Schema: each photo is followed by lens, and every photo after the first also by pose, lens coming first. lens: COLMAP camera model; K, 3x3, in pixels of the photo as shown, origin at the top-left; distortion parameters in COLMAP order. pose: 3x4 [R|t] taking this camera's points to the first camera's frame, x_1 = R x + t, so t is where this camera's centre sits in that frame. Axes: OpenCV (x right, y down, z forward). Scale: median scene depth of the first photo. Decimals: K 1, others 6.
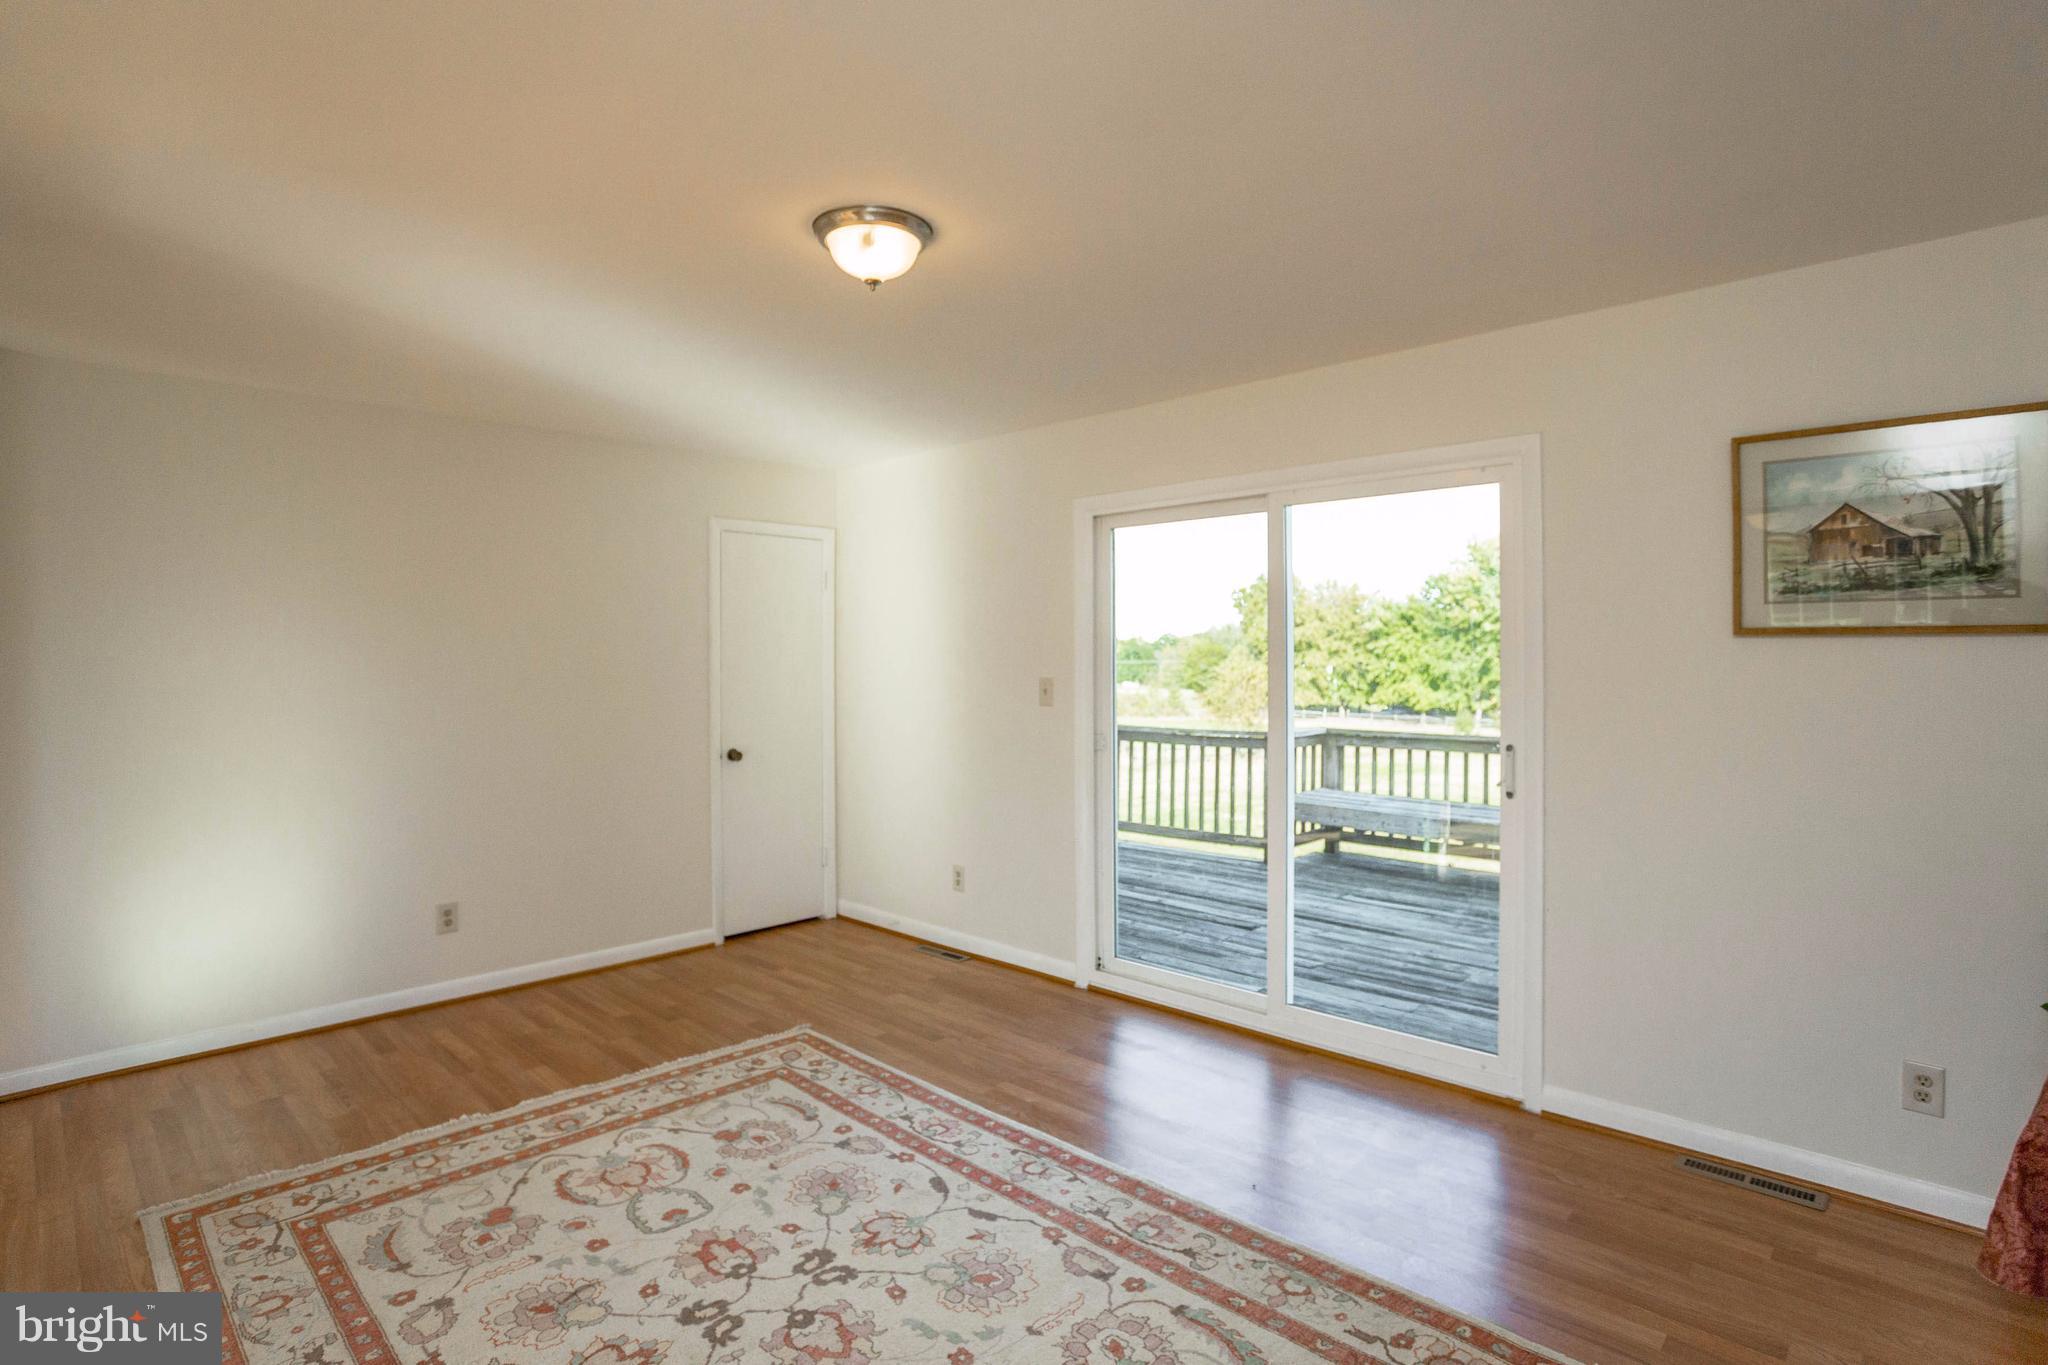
lens RADIAL K [[1032.5, 0, 1022.1], [0, 1032.5, 669.7], [0, 0, 1]] dist [-0.006645, 0.001262]
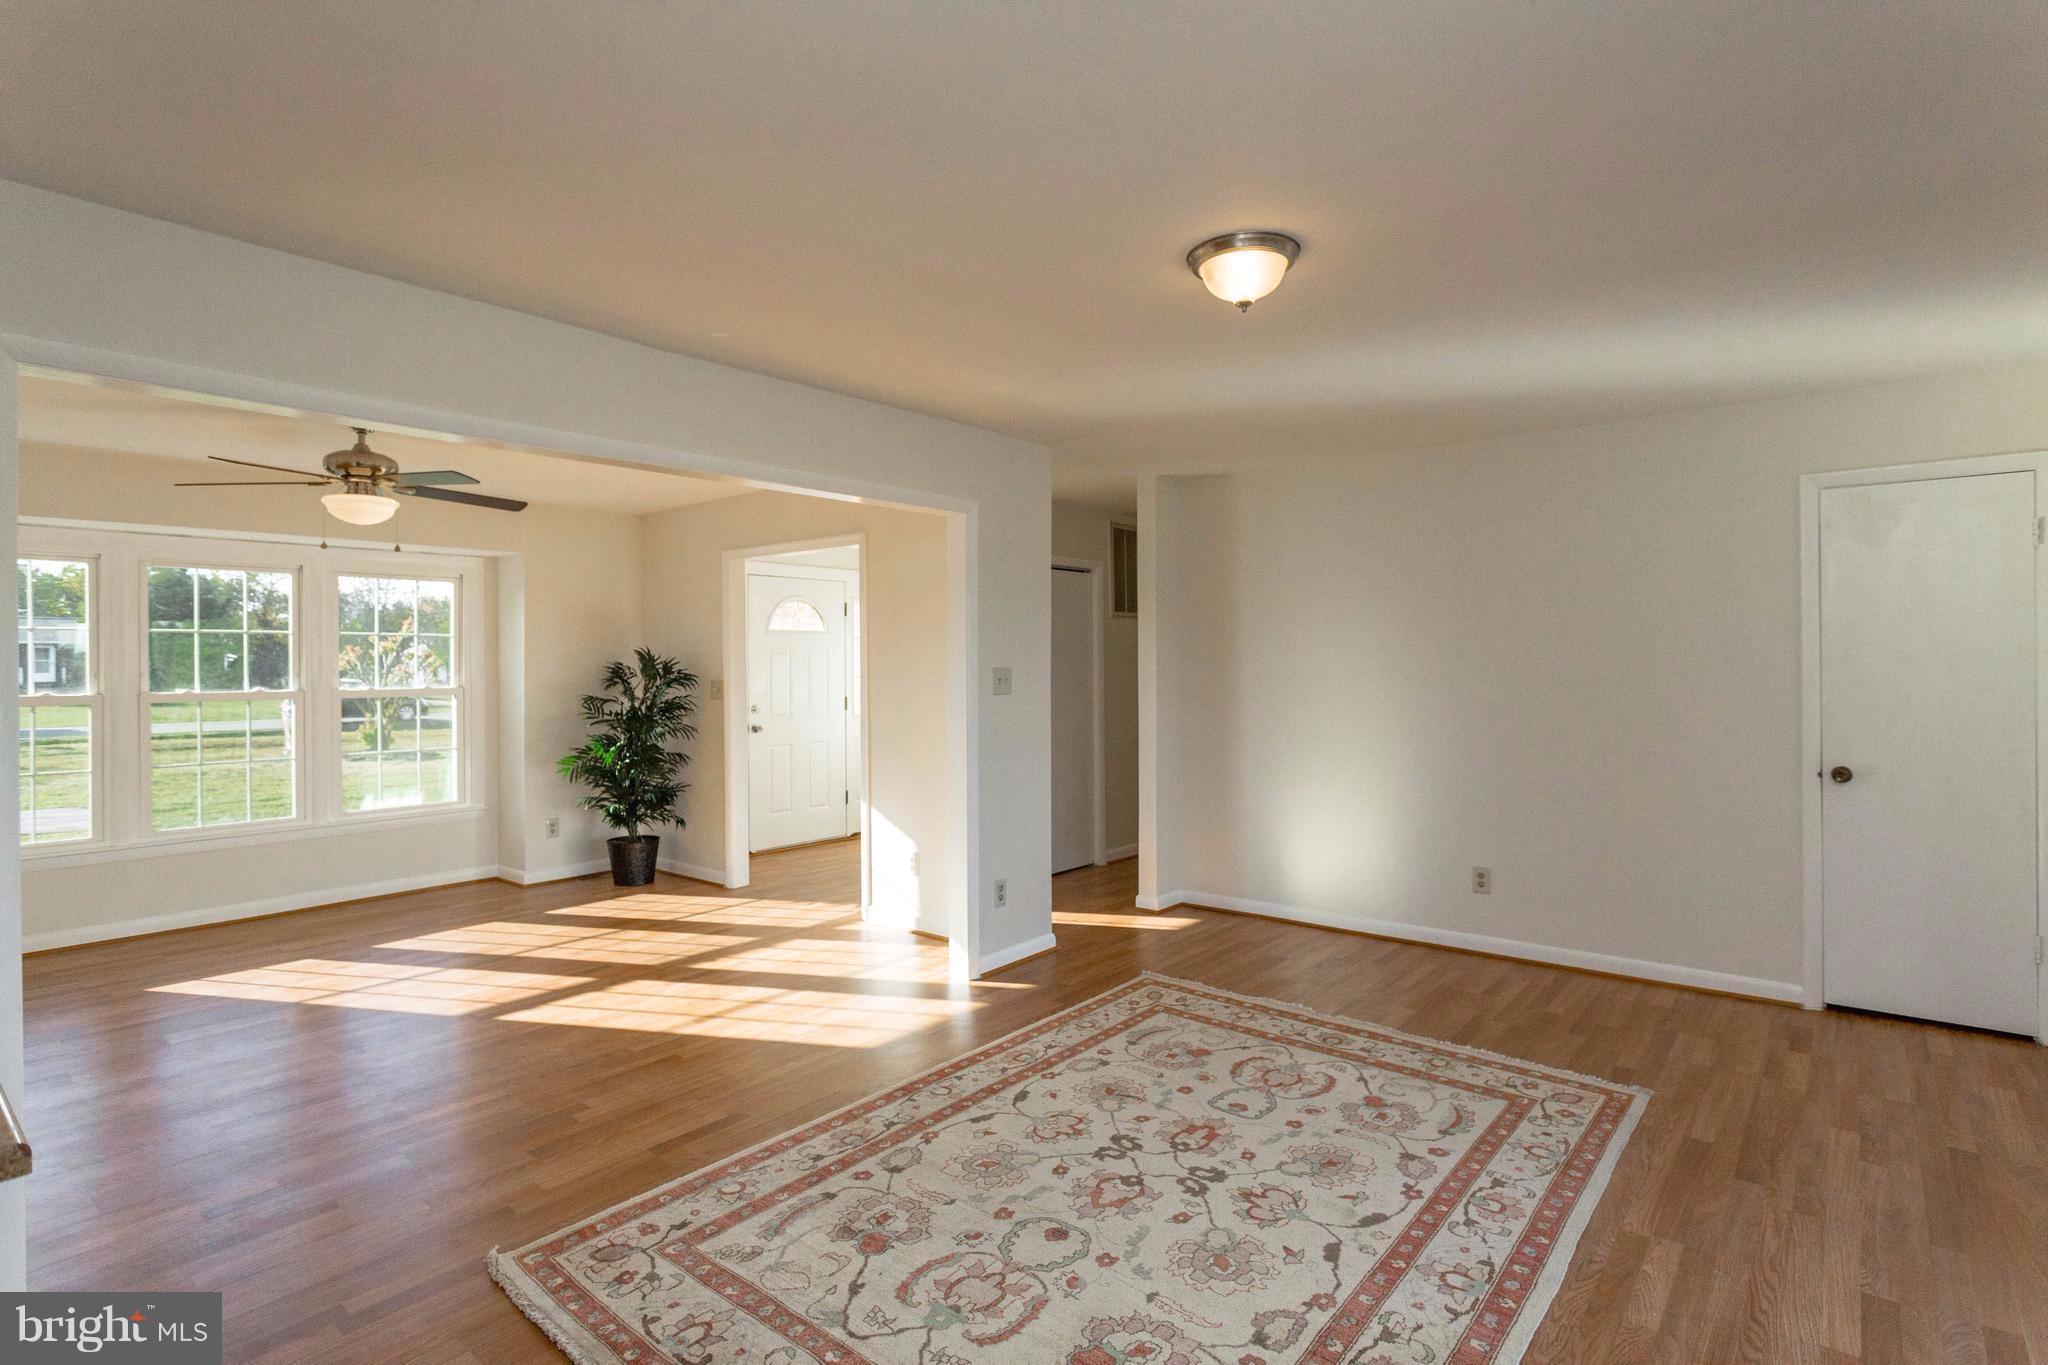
lens RADIAL K [[993.0, 0, 1035.0], [0, 993.0, 664.9], [0, 0, 1]] dist [0.001482, 0.003961]
pose [[0.068287, -0.011820, -0.997596, 0.756730], [0.005910, 0.999917, -0.011443, 0.009865], [0.997648, -0.005114, 0.068351, 0.609088]]
